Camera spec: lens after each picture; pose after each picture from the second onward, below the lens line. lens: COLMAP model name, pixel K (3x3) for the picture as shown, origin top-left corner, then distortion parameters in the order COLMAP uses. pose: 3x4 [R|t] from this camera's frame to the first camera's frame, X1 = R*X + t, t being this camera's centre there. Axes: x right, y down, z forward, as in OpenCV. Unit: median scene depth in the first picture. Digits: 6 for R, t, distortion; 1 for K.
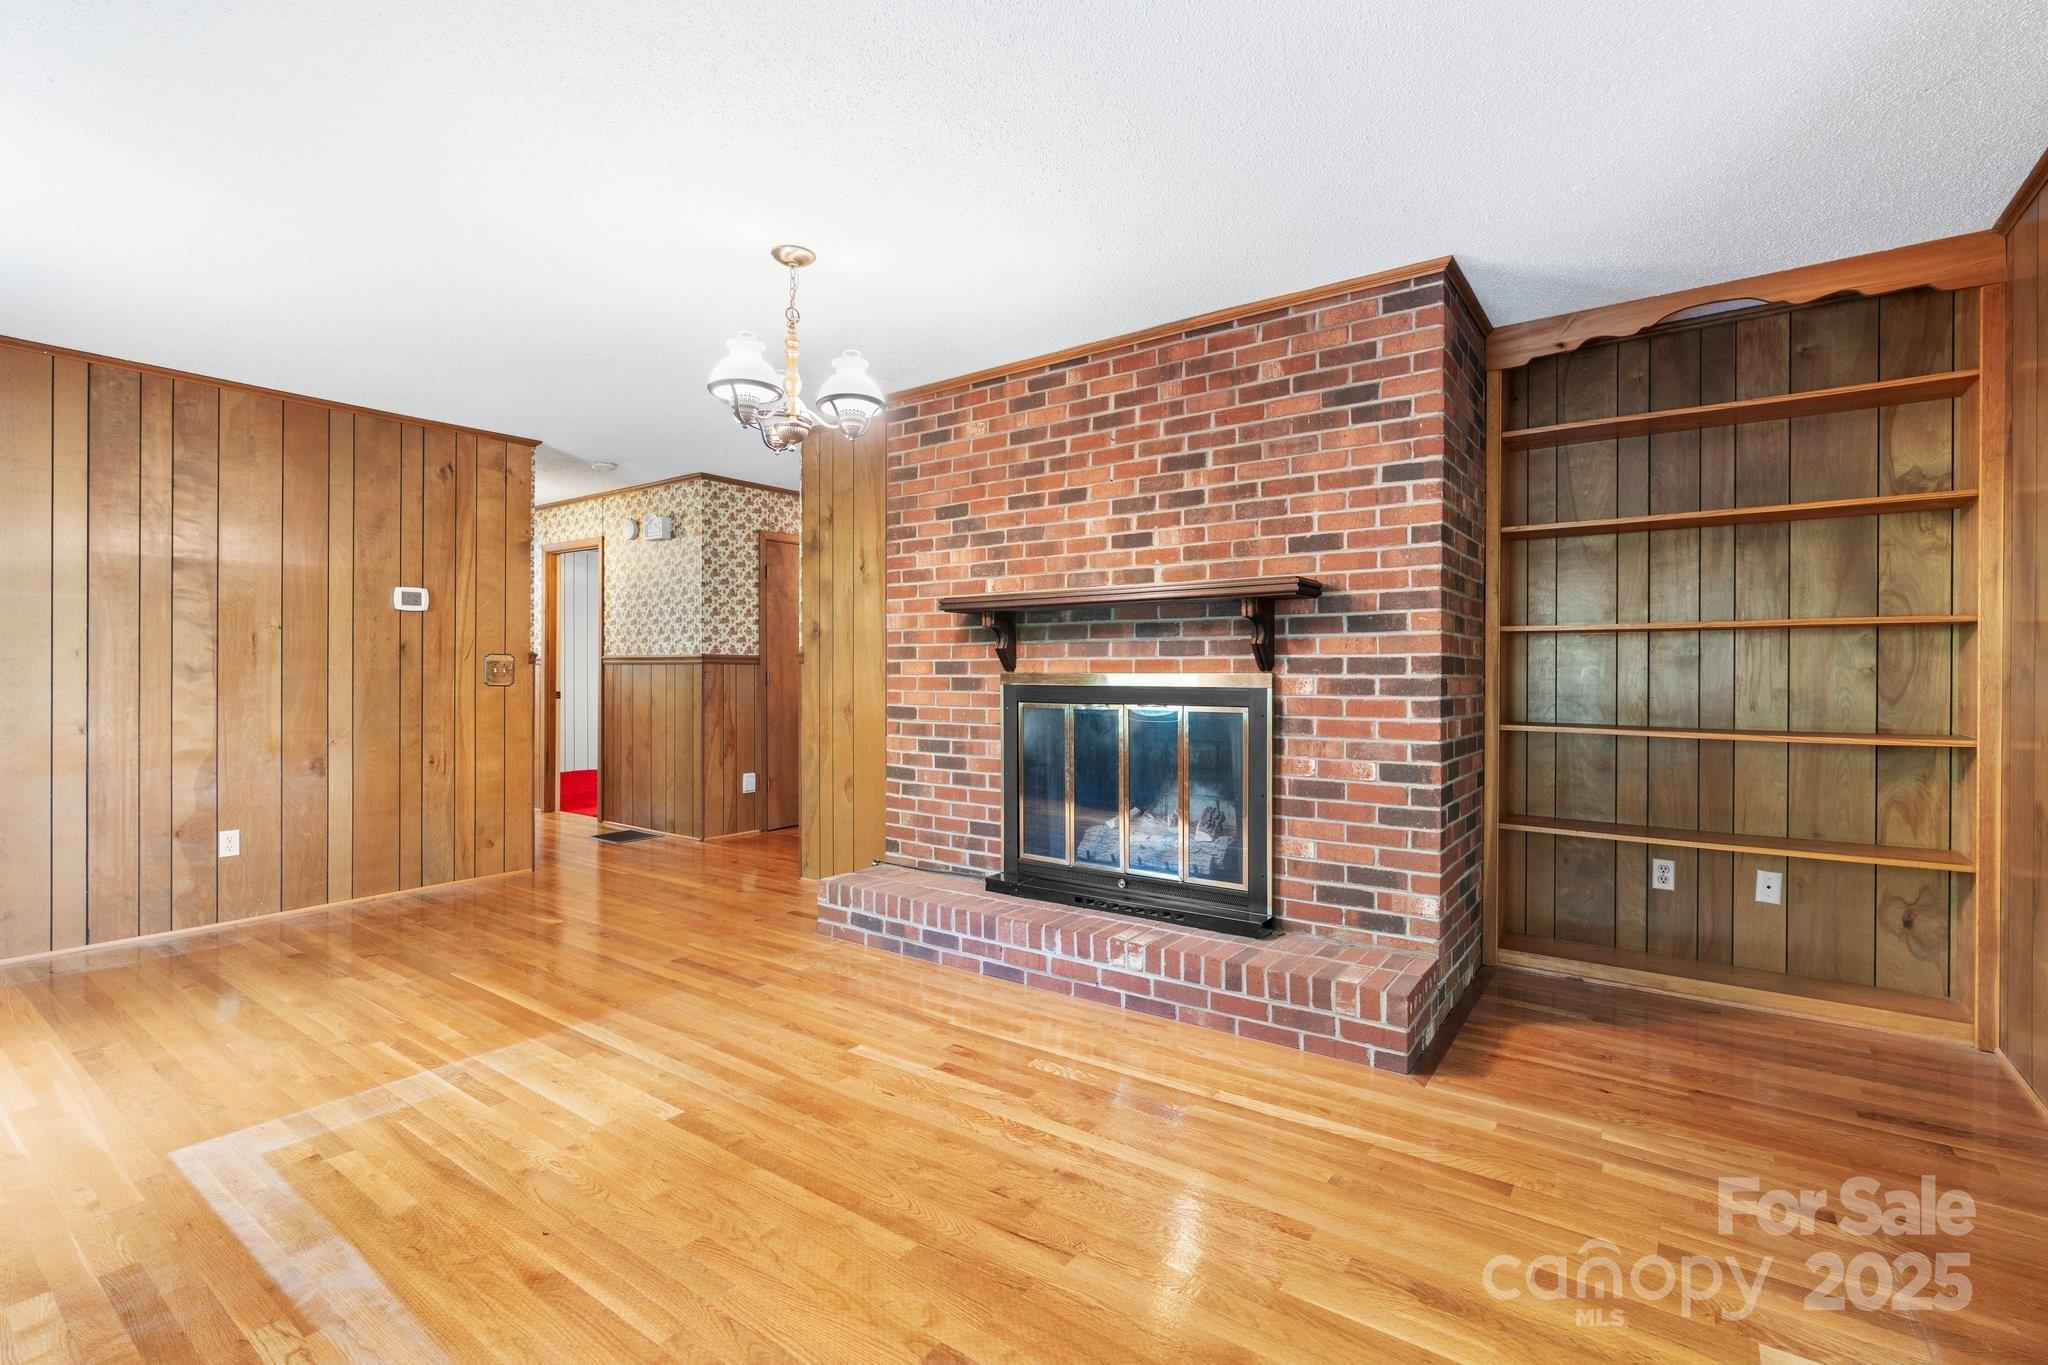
lens RADIAL K [[929.9, 0, 1029.1], [0, 929.9, 677.5], [0, 0, 1]] dist [-0.009020, 0.002713]
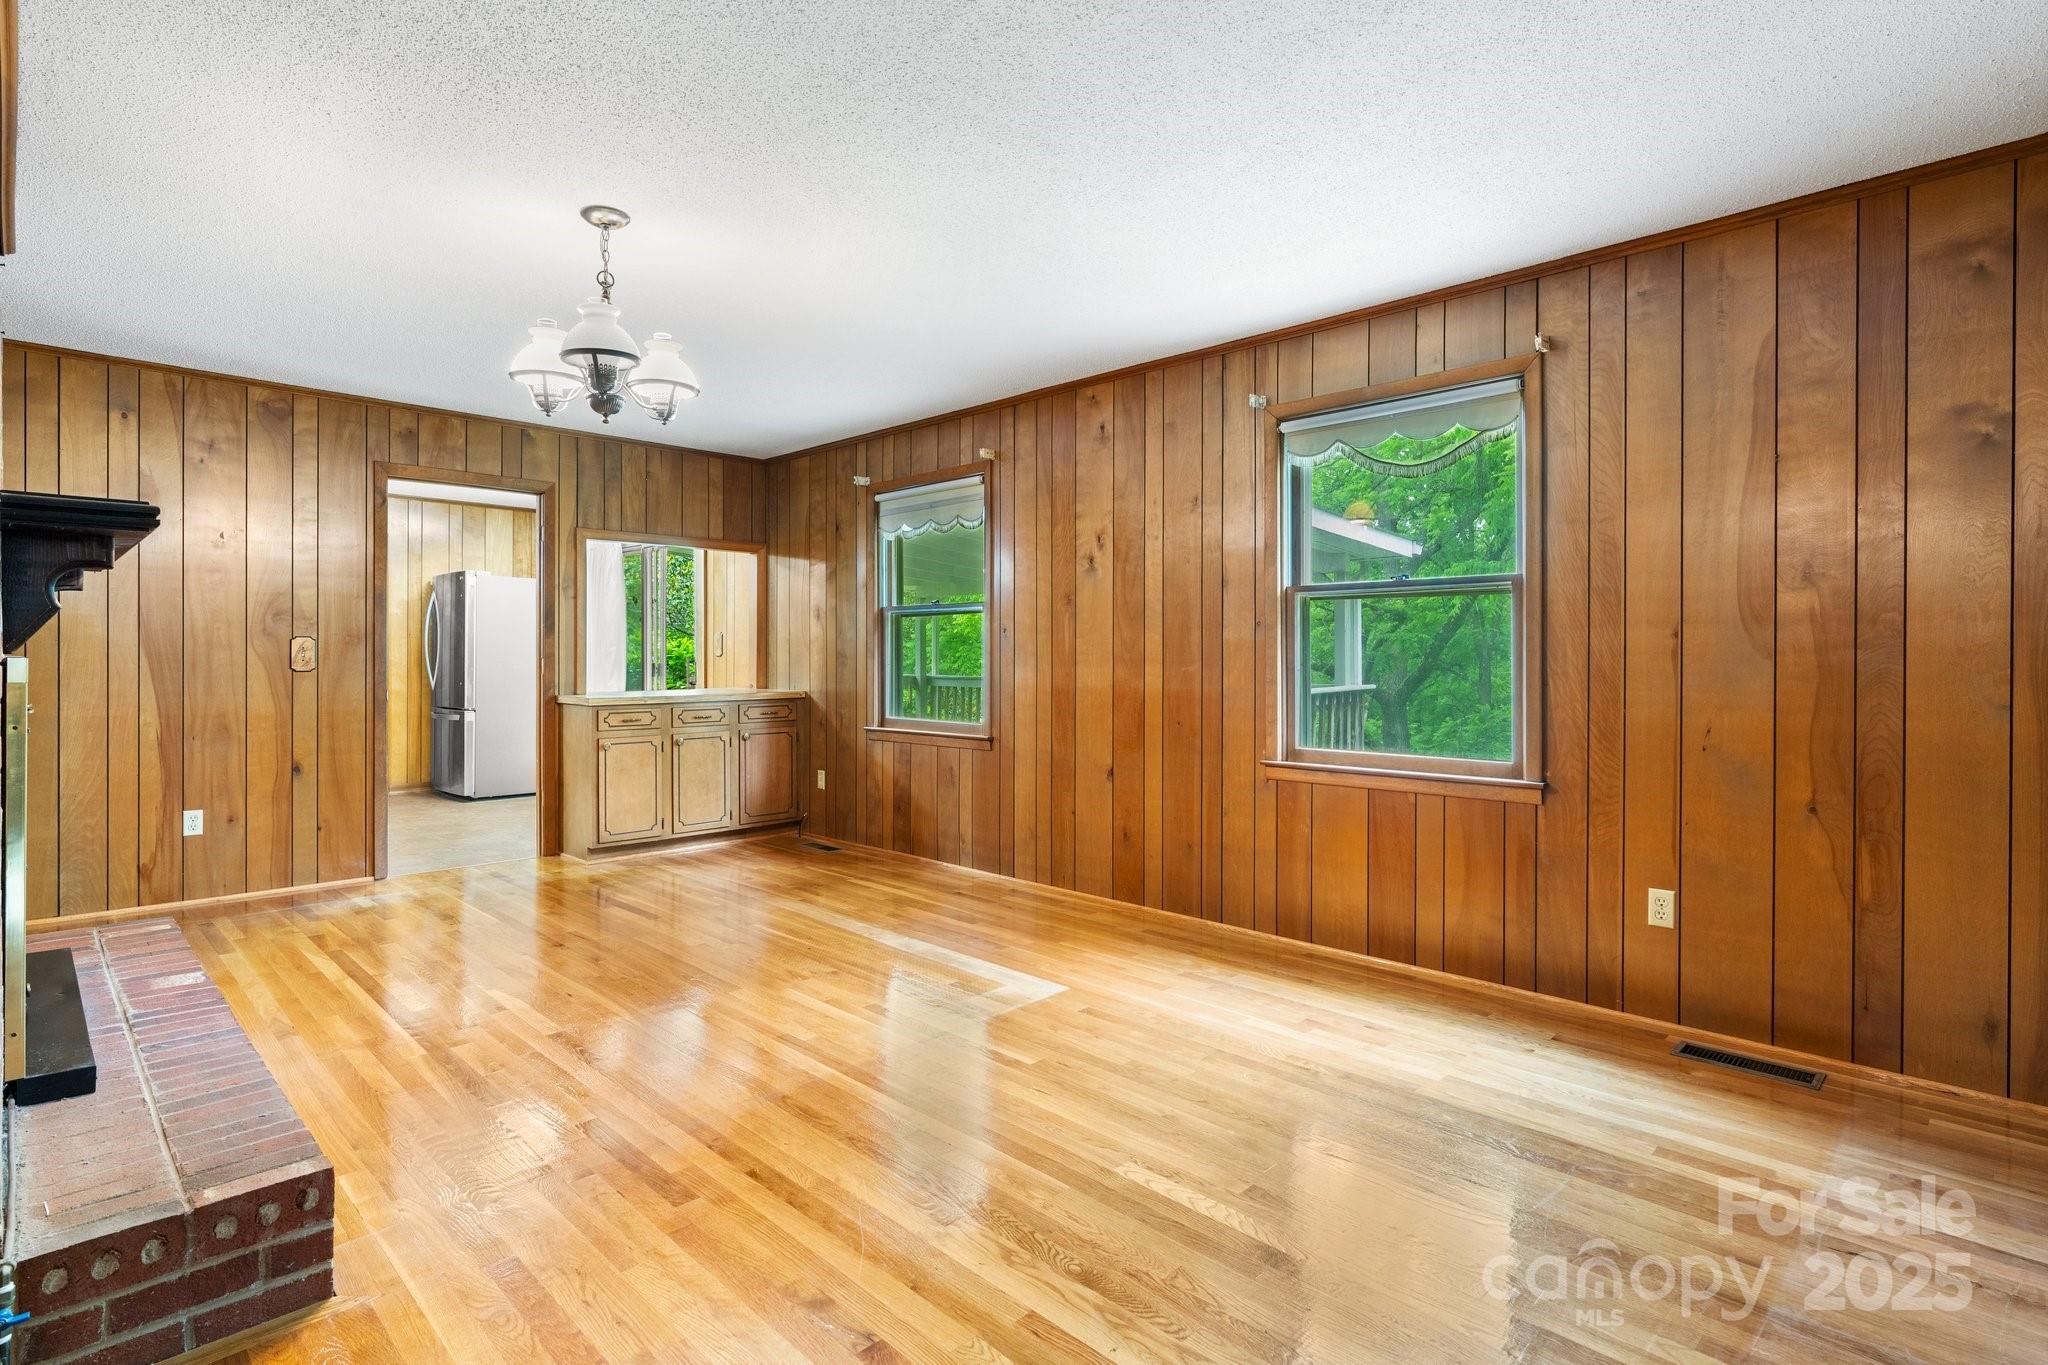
lens RADIAL K [[1011.5, 0, 1007.0], [0, 1011.5, 653.0], [0, 0, 1]] dist [-0.004653, 0.000566]
pose [[-0.986112, -0.002913, 0.166056, -0.631224], [-0.002456, 0.999993, 0.002959, -0.009124], [-0.166063, 0.002510, -0.986112, 1.485629]]
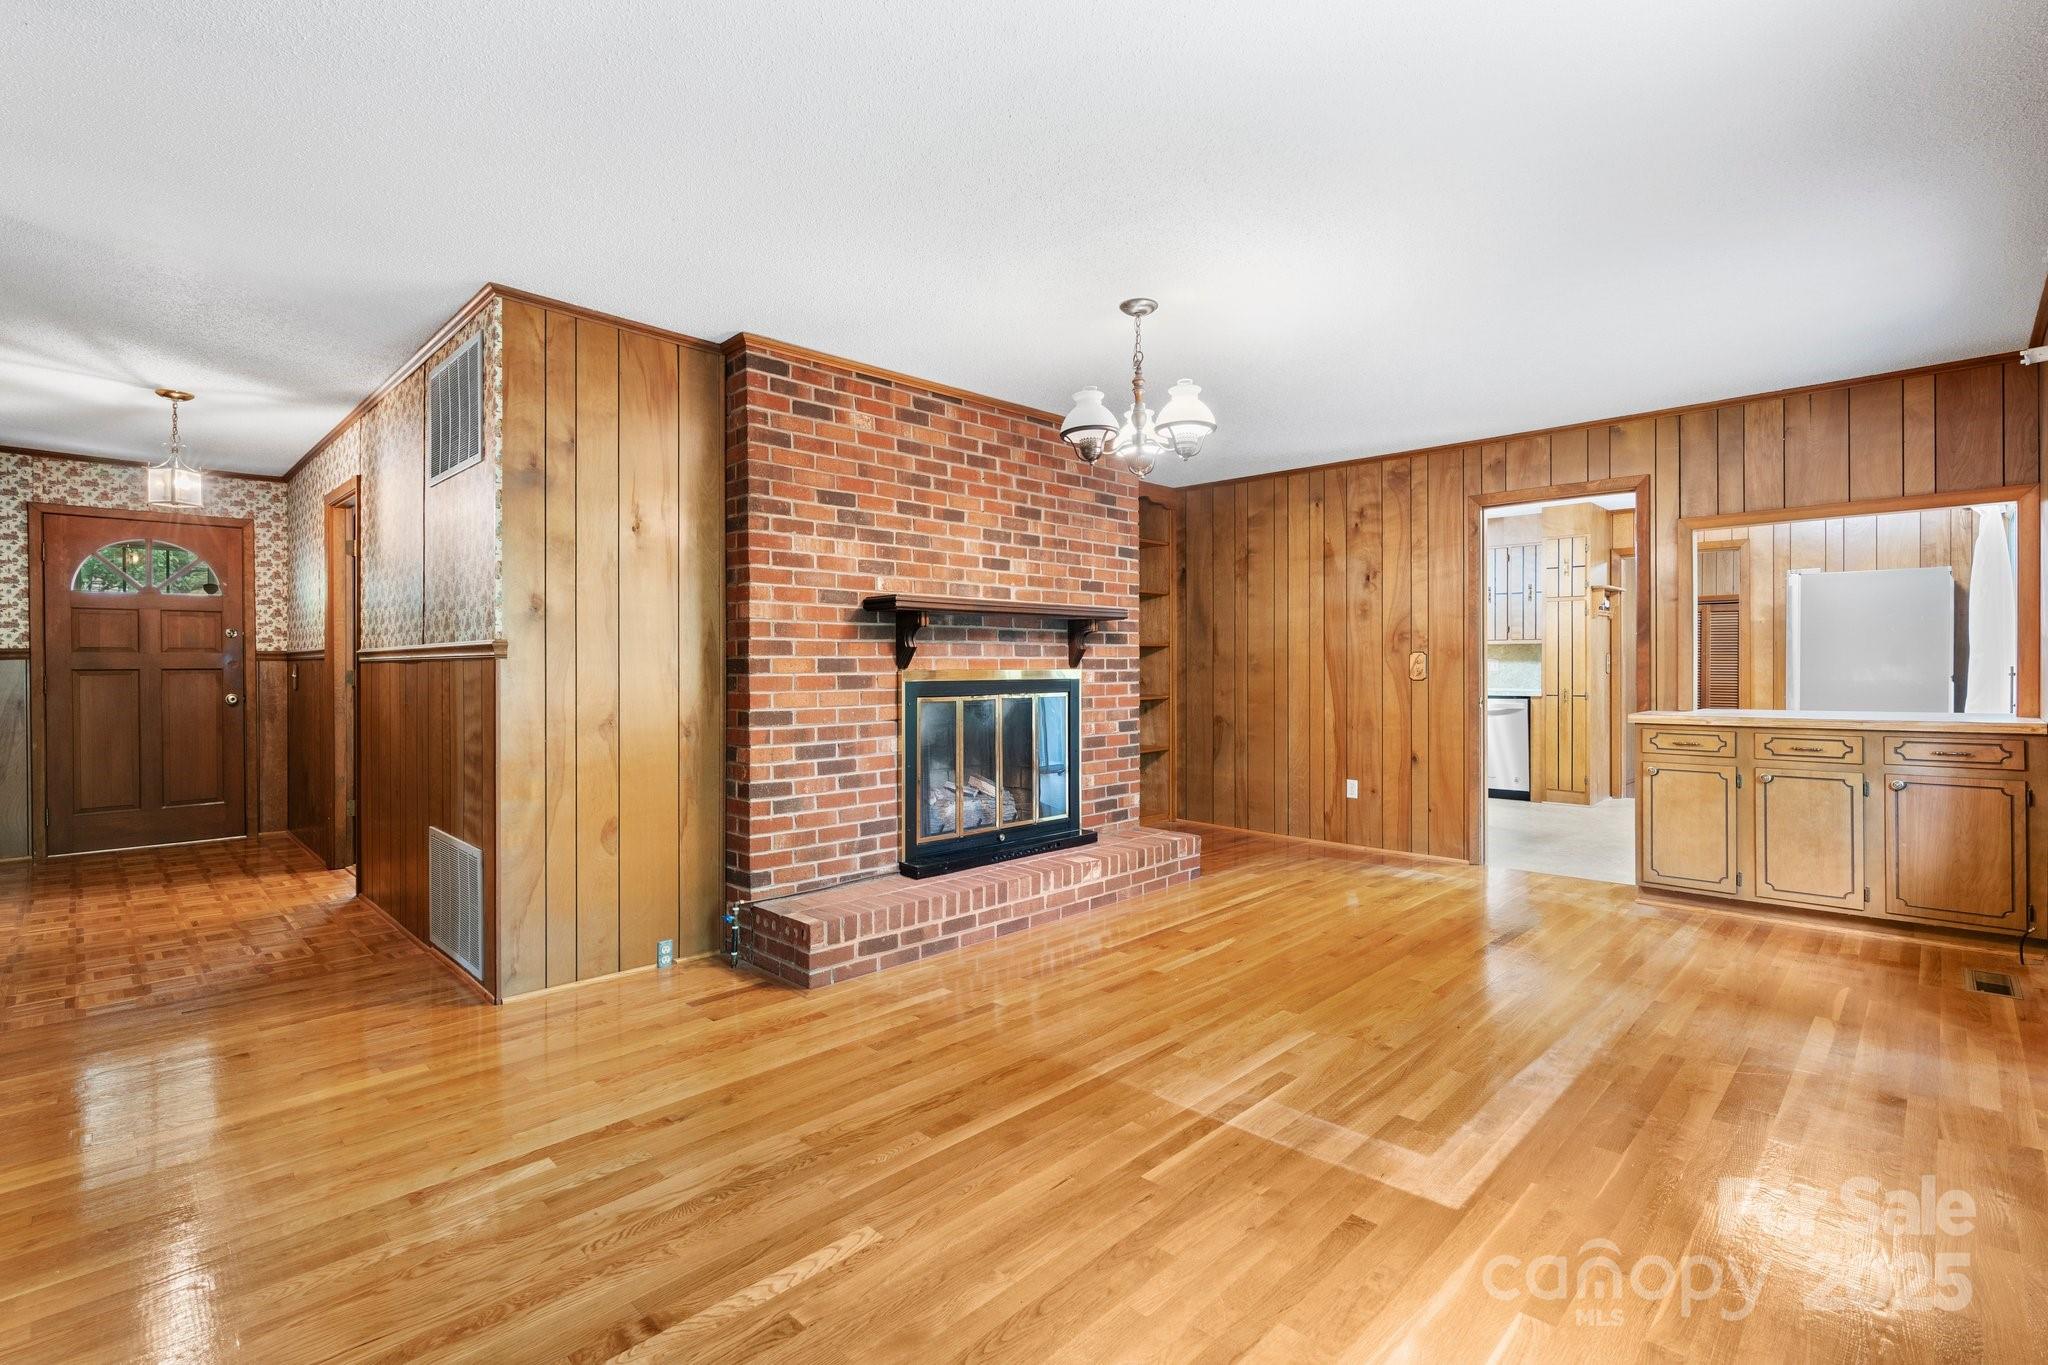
lens RADIAL K [[929.9, 0, 1040.0], [0, 929.9, 674.9], [0, 0, 1]] dist [-0.009020, 0.002713]
pose [[0.146832, -0.009437, 0.989116, -1.074666], [0.011289, 0.999905, 0.007864, -0.006321], [-0.989097, 0.010012, 0.146925, 0.725547]]
